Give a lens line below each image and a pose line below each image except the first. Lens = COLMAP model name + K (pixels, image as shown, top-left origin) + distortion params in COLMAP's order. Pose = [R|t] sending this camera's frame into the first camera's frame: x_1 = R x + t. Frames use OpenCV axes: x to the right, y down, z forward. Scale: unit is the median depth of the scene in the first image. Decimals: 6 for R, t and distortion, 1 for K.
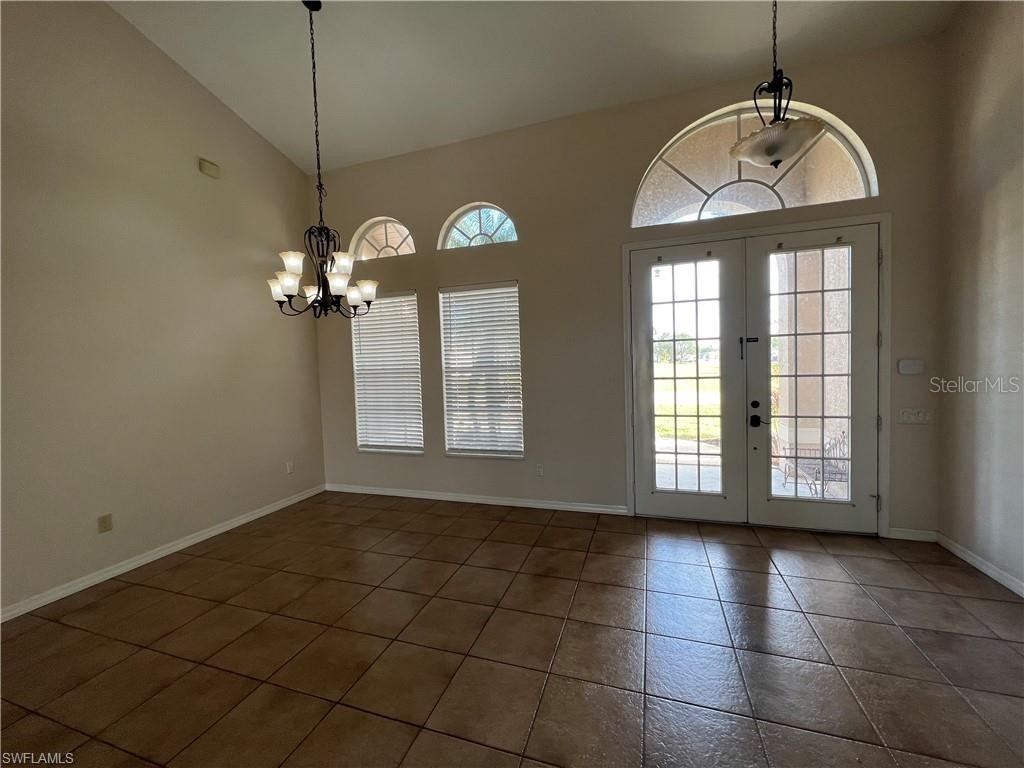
lens RADIAL K [[410.5, 0, 508.4], [0, 410.5, 380.7], [0, 0, 1]] dist [0.001535, 0.000124]
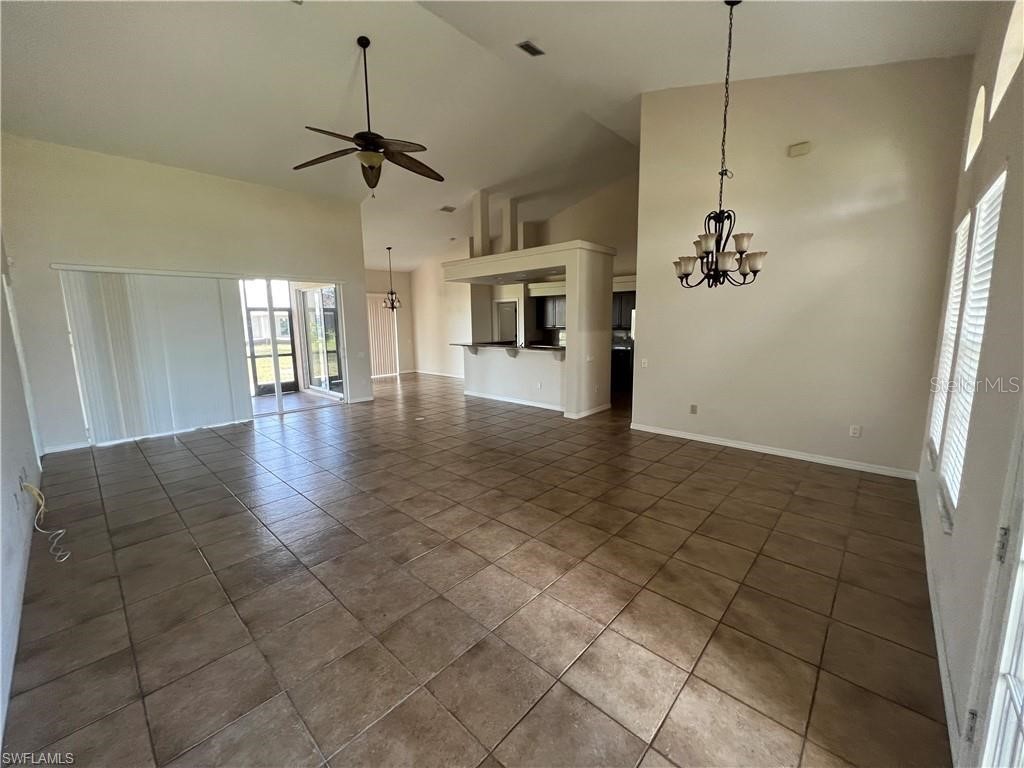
lens RADIAL K [[410.5, 0, 510.7], [0, 410.5, 383.5], [0, 0, 1]] dist [0.001535, 0.000124]
pose [[-0.410331, 0.173533, -0.895274, 0.745455], [-0.020268, 0.979750, 0.199197, -0.082221], [0.911711, 0.099882, -0.398505, 0.783095]]
